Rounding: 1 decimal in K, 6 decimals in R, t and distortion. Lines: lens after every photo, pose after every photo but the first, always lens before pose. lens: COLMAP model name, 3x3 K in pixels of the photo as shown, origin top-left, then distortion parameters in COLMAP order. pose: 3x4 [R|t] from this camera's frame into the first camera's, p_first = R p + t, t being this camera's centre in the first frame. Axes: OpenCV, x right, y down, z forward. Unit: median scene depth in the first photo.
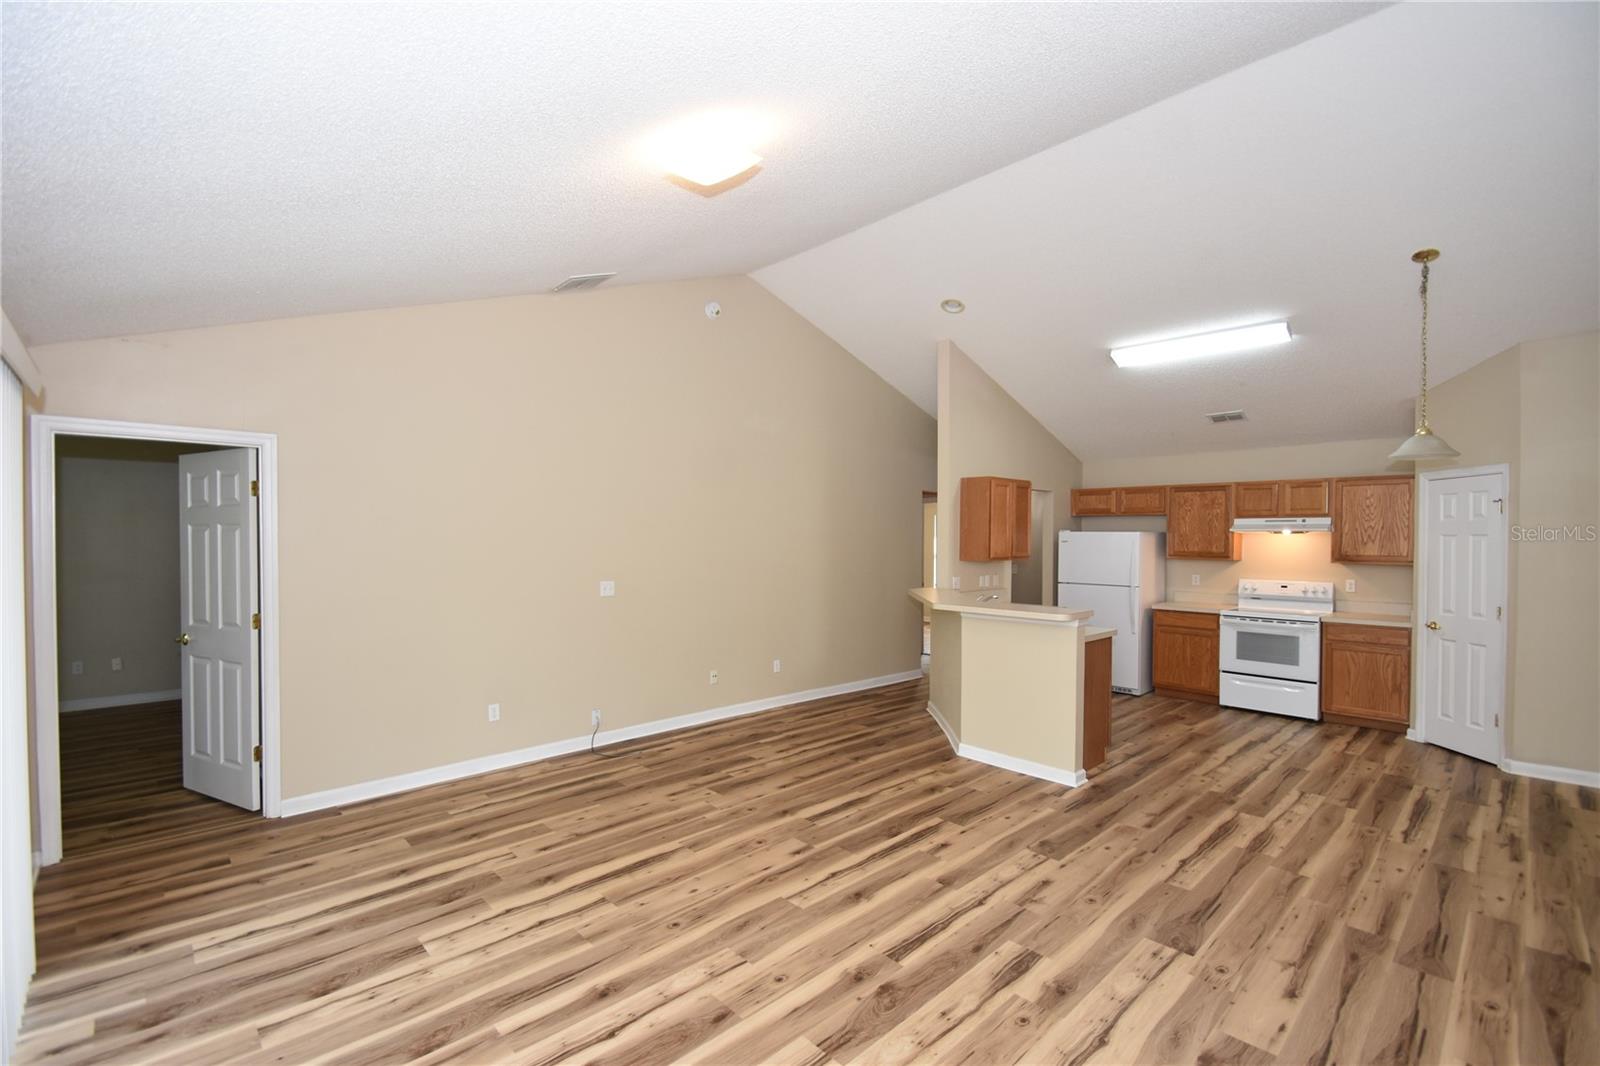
lens RADIAL K [[701.1, 0, 799.3], [0, 701.1, 546.5], [0, 0, 1]] dist [0.018865, -0.019559]
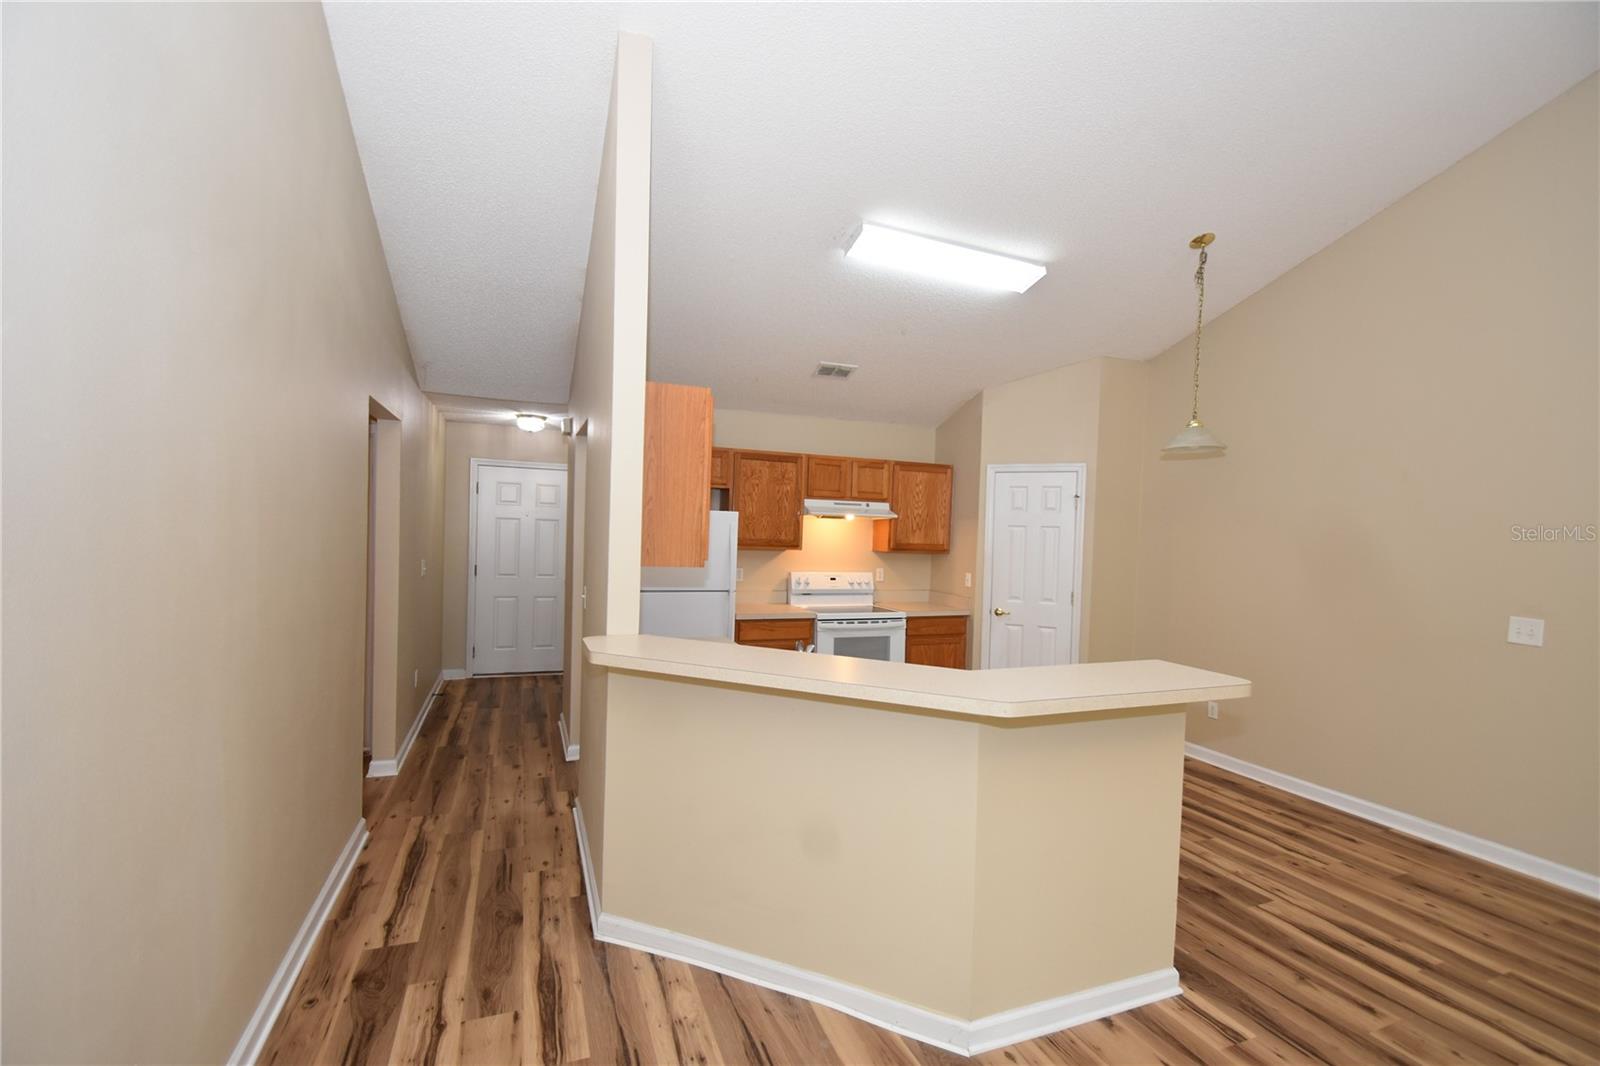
lens RADIAL K [[697.7, 0, 801.5], [0, 697.7, 548.1], [0, 0, 1]] dist [0.016215, -0.019840]
pose [[0.377317, -0.020650, 0.925854, -0.201347], [-0.015890, 0.999460, 0.028768, -0.009063], [-0.925948, -0.025566, 0.376785, 1.063218]]
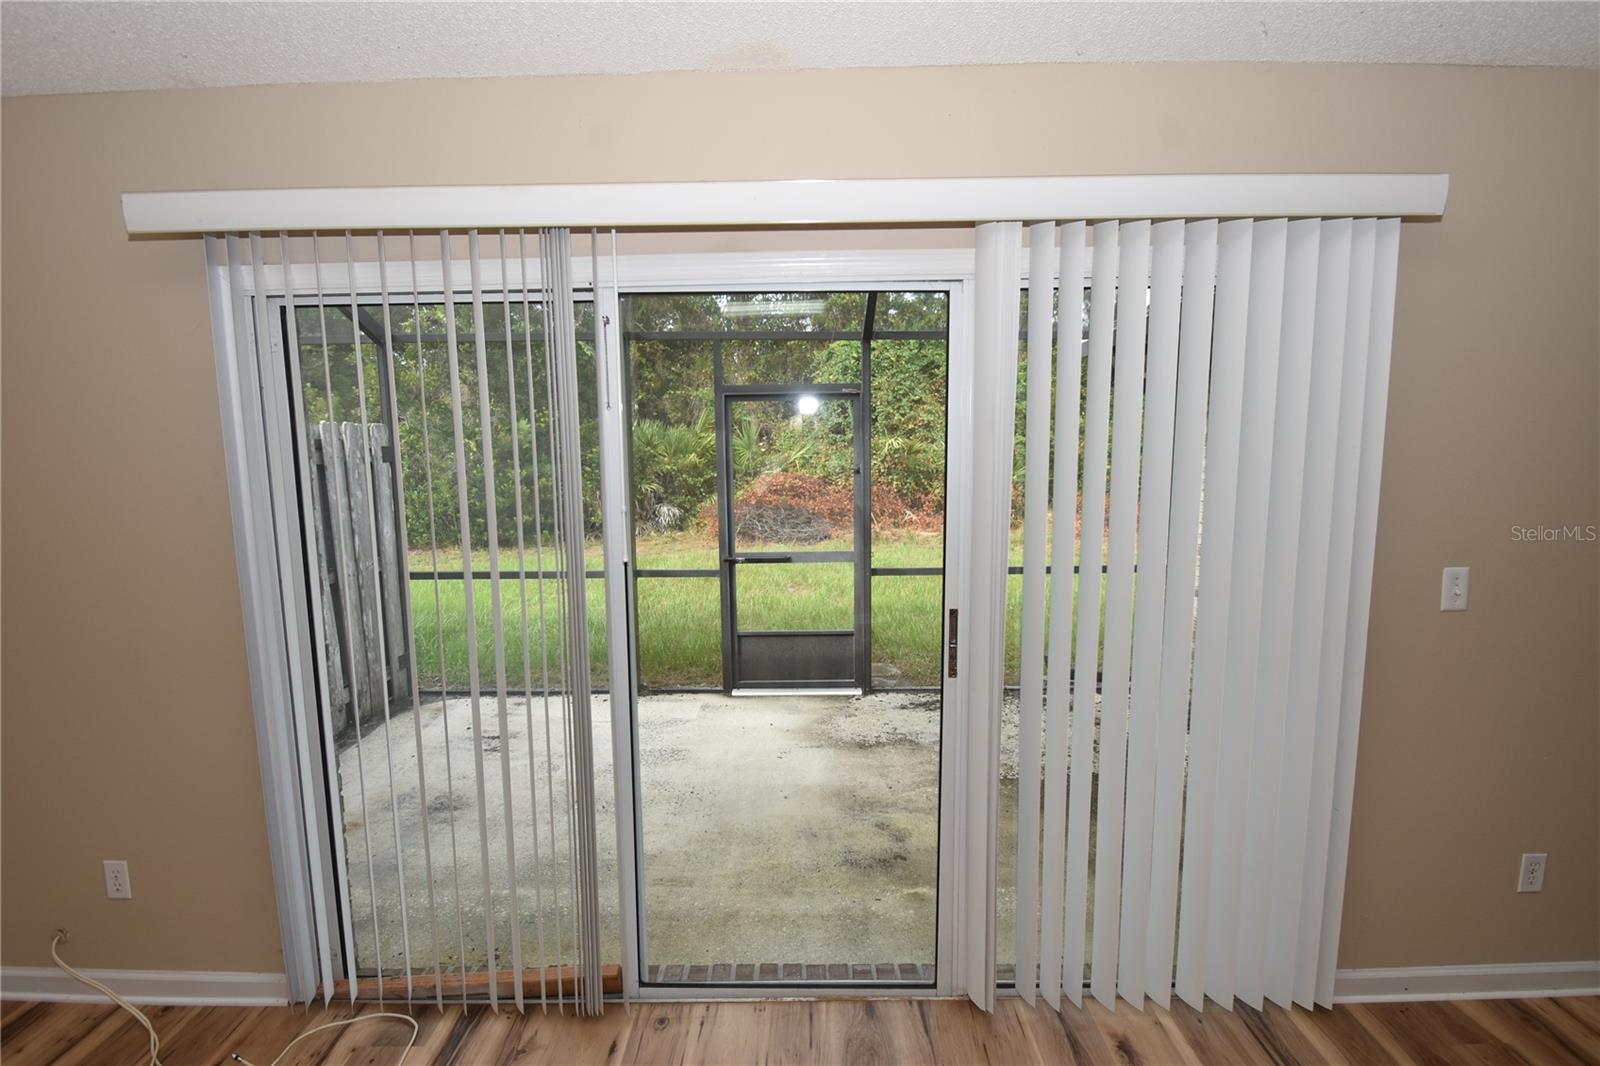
lens RADIAL K [[751.4, 0, 800.8], [0, 751.4, 550.3], [0, 0, 1]] dist [0.008946, -0.019215]
pose [[-0.695775, 0.095201, -0.711923, -0.093408], [-0.003059, 0.990775, 0.135479, 0.001556], [0.718254, 0.096440, -0.689065, 0.603066]]
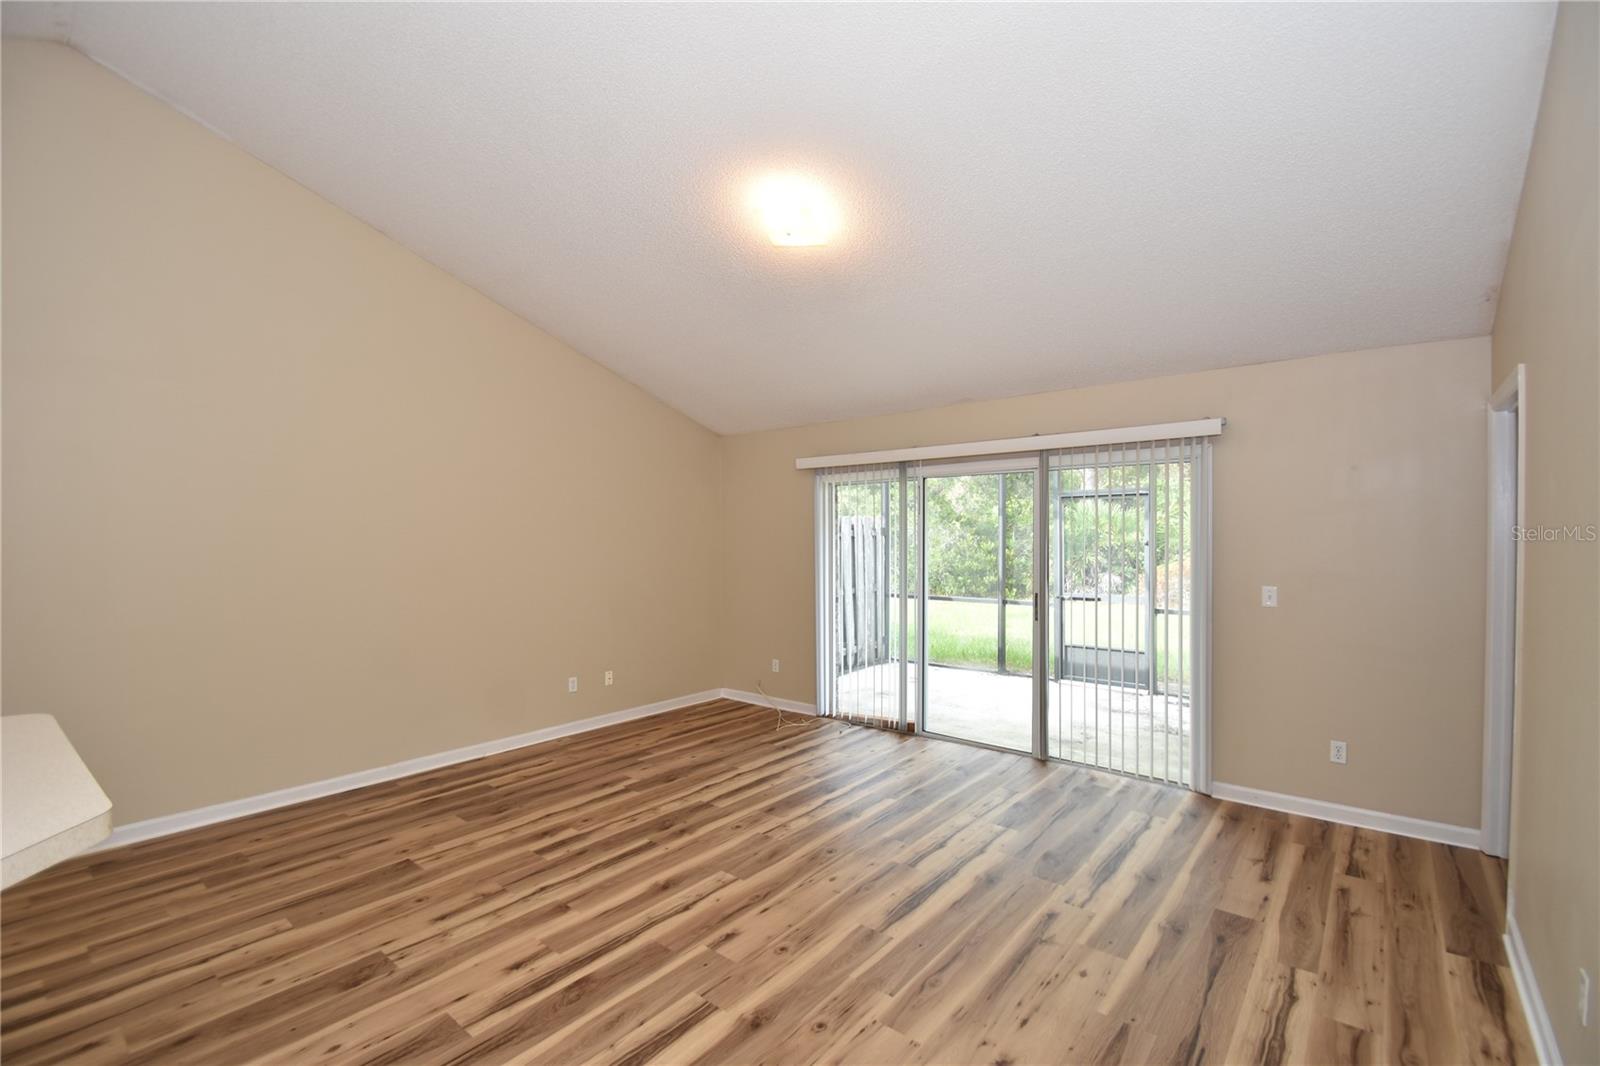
lens RADIAL K [[697.7, 0, 801.5], [0, 697.7, 548.1], [0, 0, 1]] dist [0.016215, -0.019840]
pose [[-0.992627, 0.003855, -0.121150, 0.007646], [-0.000234, 0.999431, 0.033724, -0.007258], [0.121211, 0.033504, -0.992061, 1.359373]]
